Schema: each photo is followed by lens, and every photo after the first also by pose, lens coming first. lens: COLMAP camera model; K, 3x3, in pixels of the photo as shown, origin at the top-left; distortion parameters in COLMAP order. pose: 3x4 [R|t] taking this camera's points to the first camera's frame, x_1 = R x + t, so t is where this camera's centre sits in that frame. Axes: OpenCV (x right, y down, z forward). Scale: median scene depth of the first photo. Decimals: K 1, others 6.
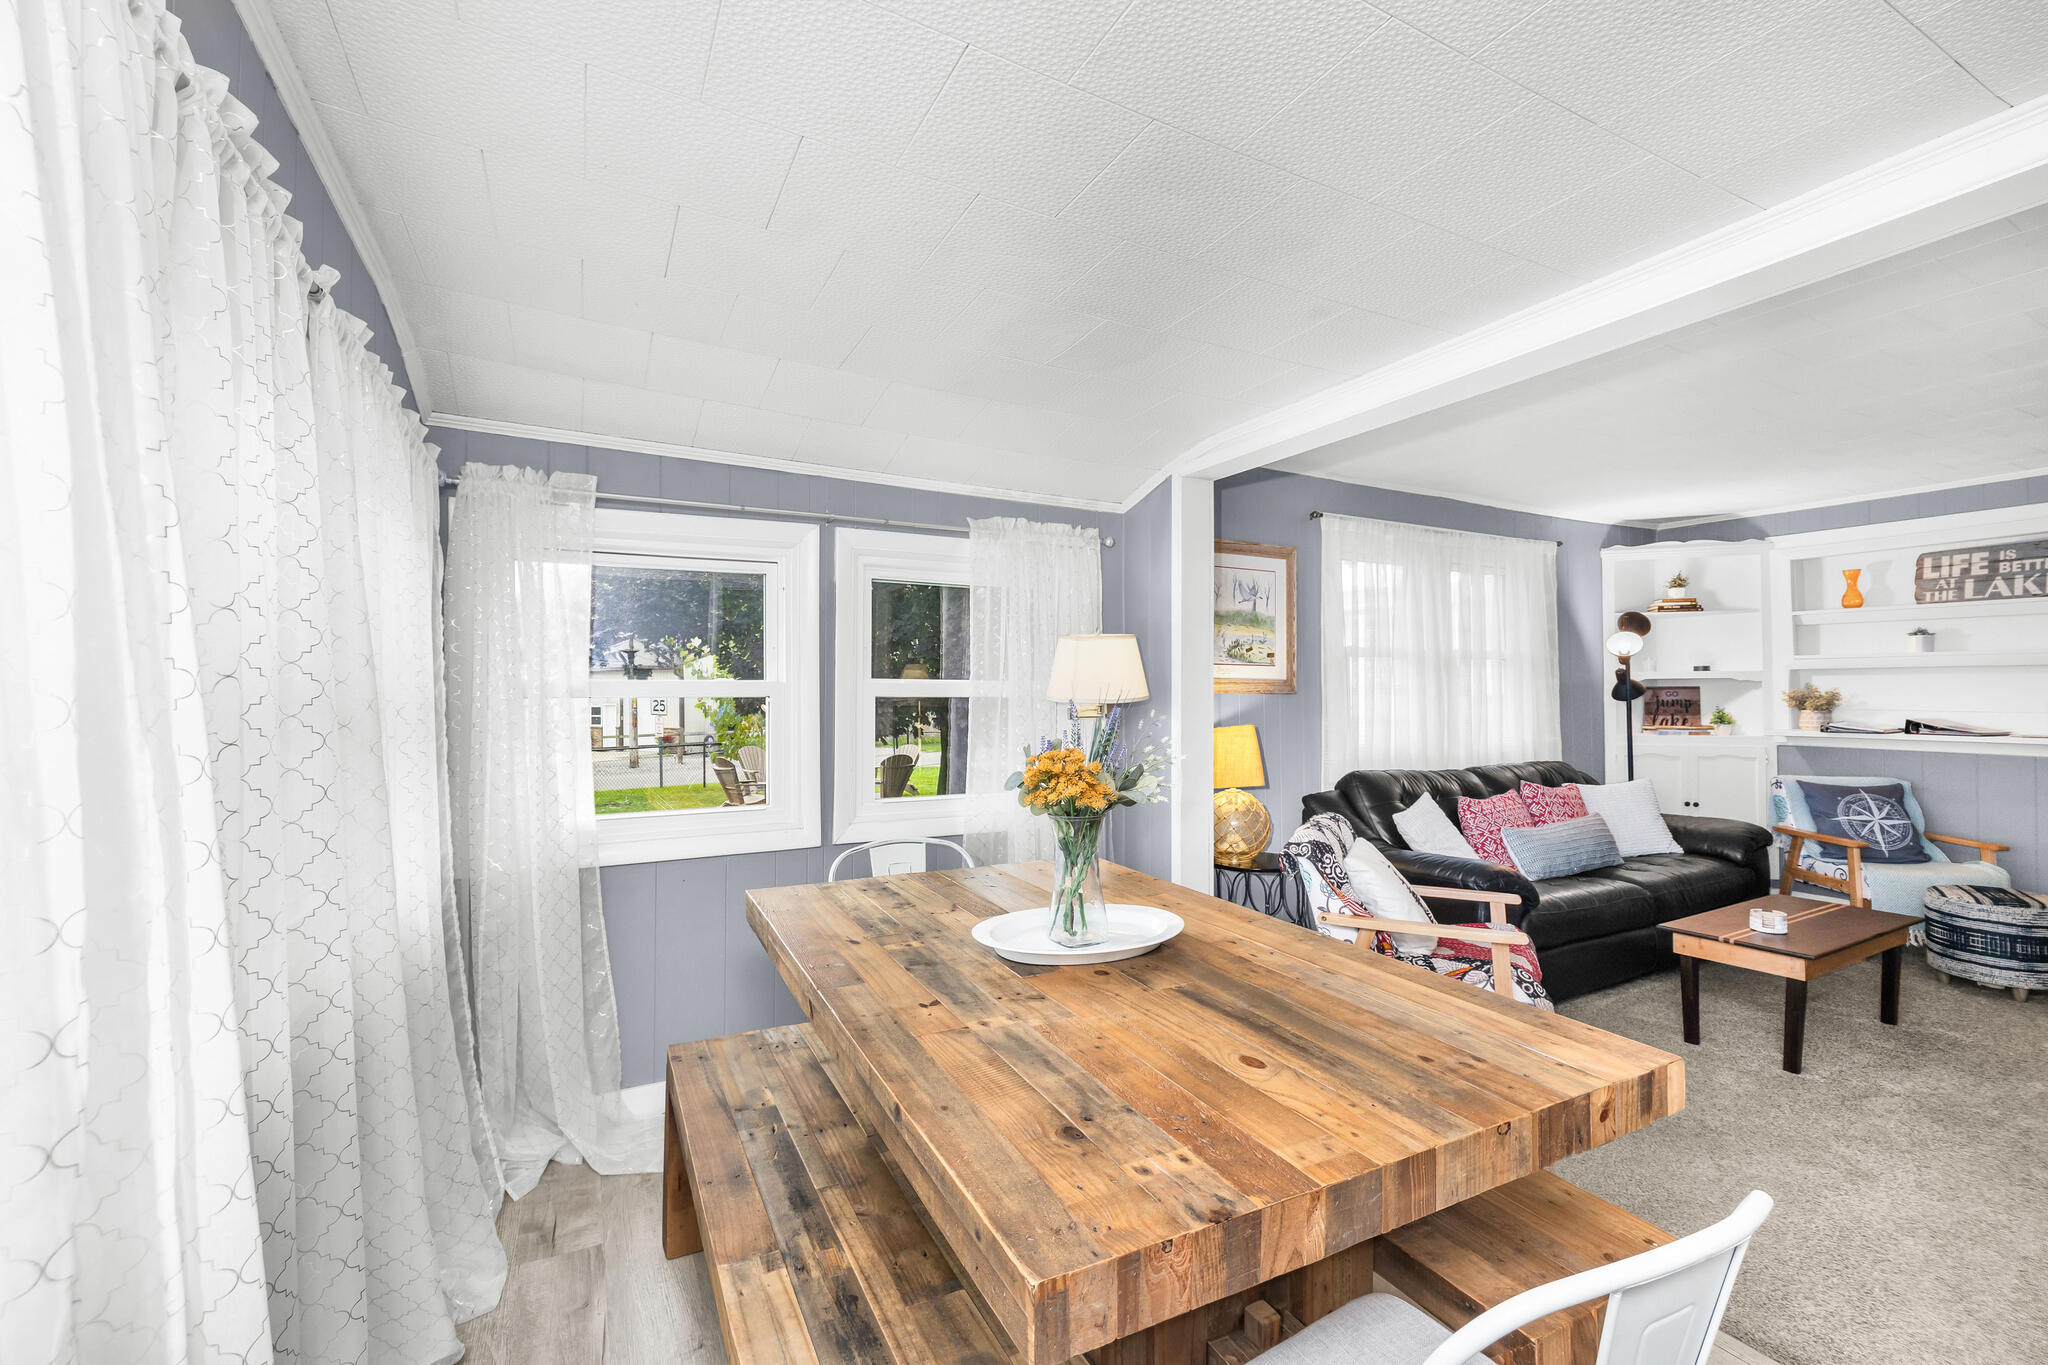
lens RADIAL K [[861.3, 0, 1029.0], [0, 861.3, 682.0], [0, 0, 1]] dist [-0.000648, -0.000393]
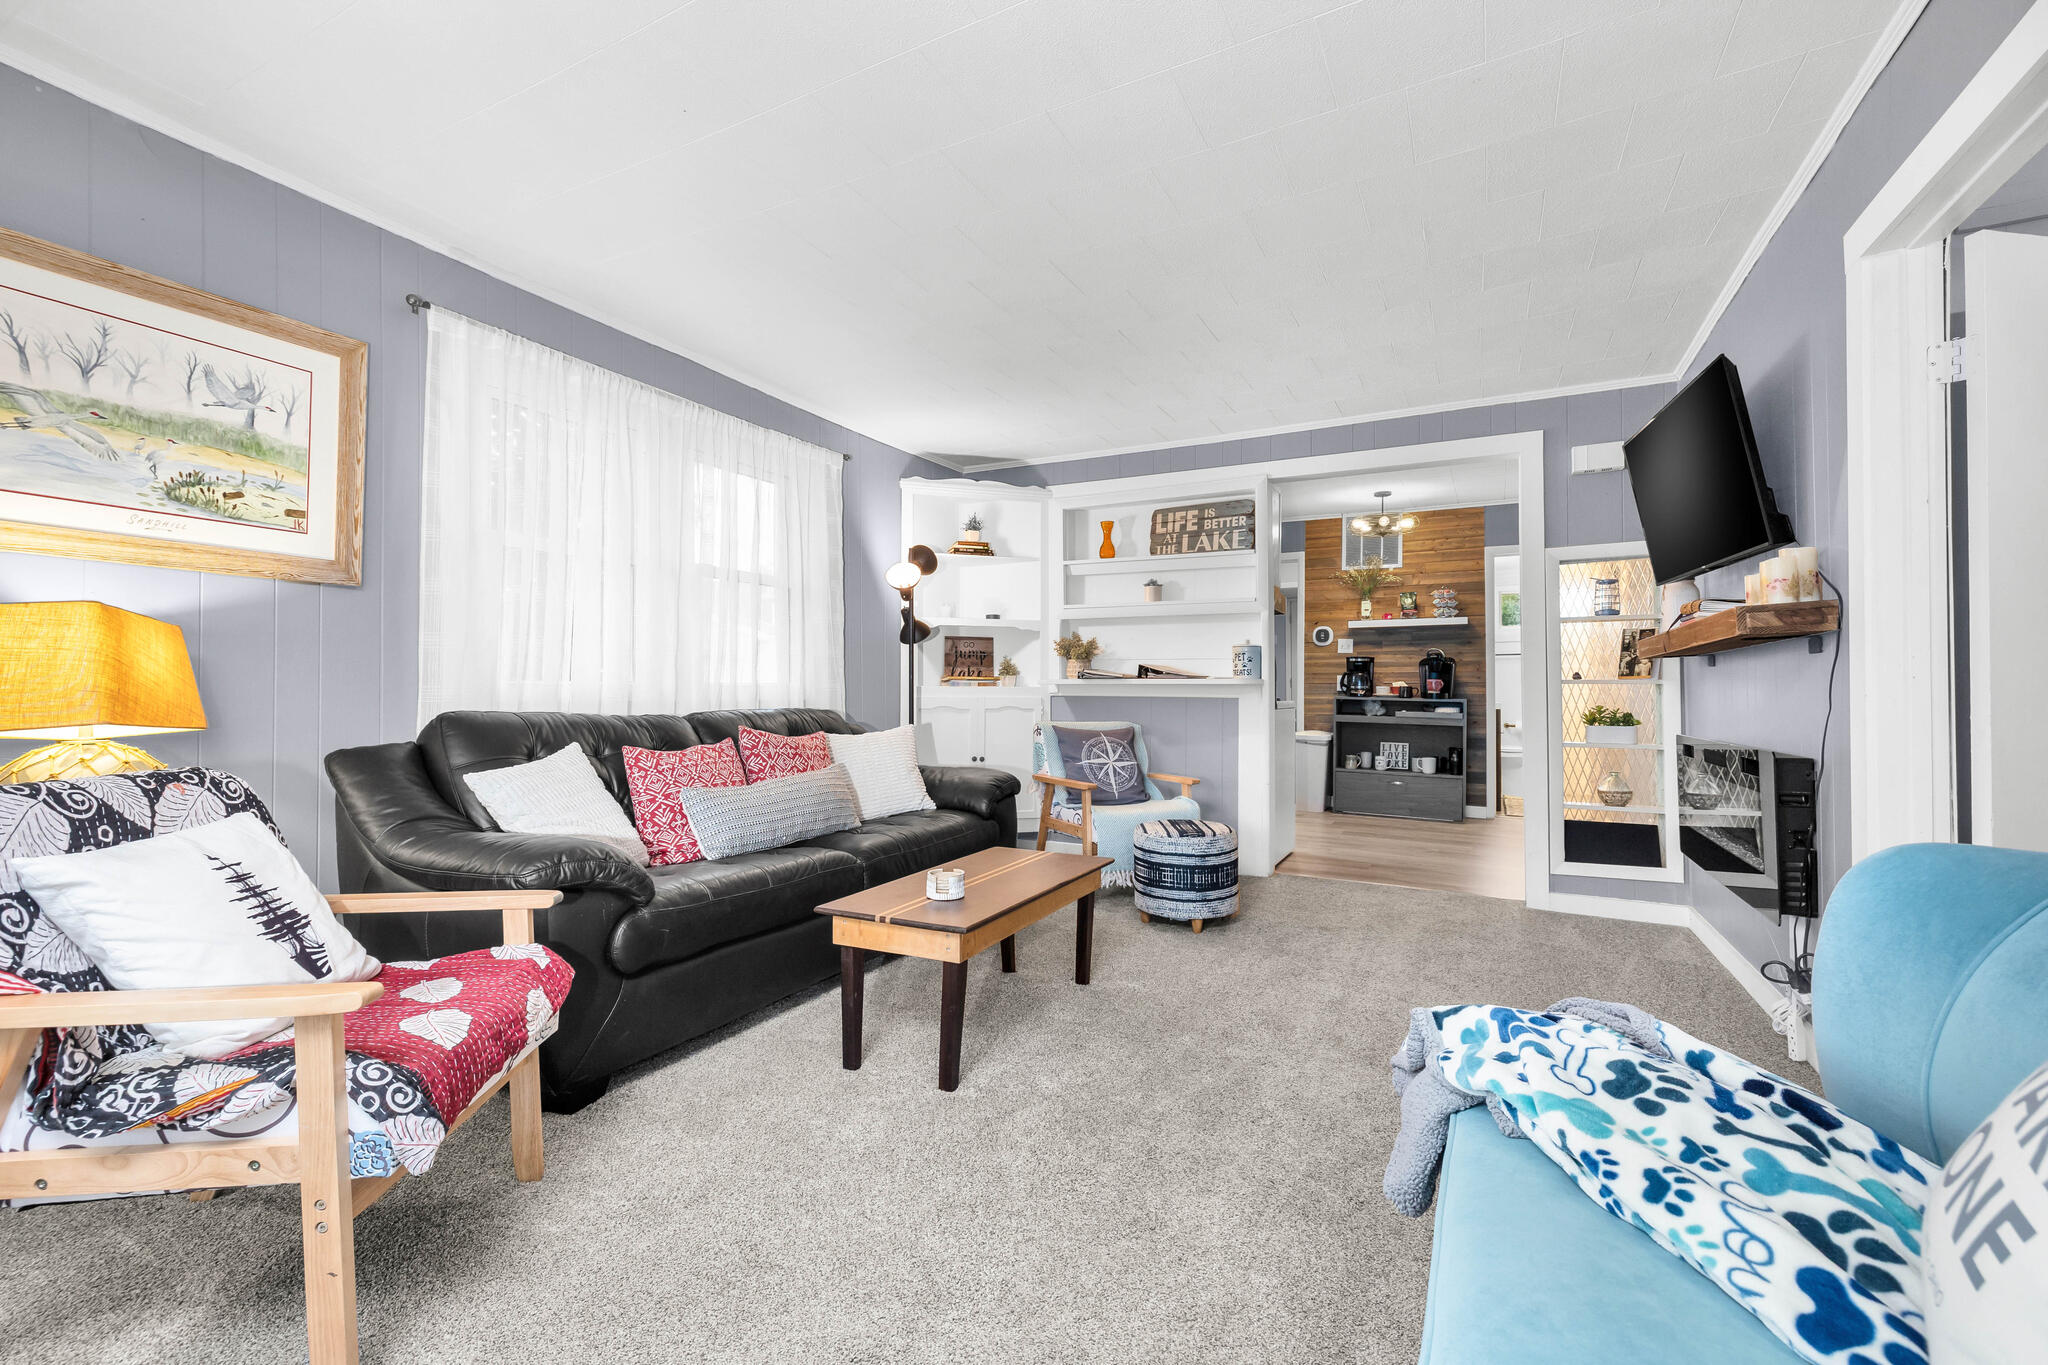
lens RADIAL K [[856.2, 0, 1029.6], [0, 856.2, 680.2], [0, 0, 1]] dist [-0.001000, 0.000050]
pose [[0.824730, 0.015405, 0.565317, 0.353696], [-0.016392, 0.999860, -0.003331, 0.071862], [-0.565289, -0.006519, 0.824867, 0.243603]]
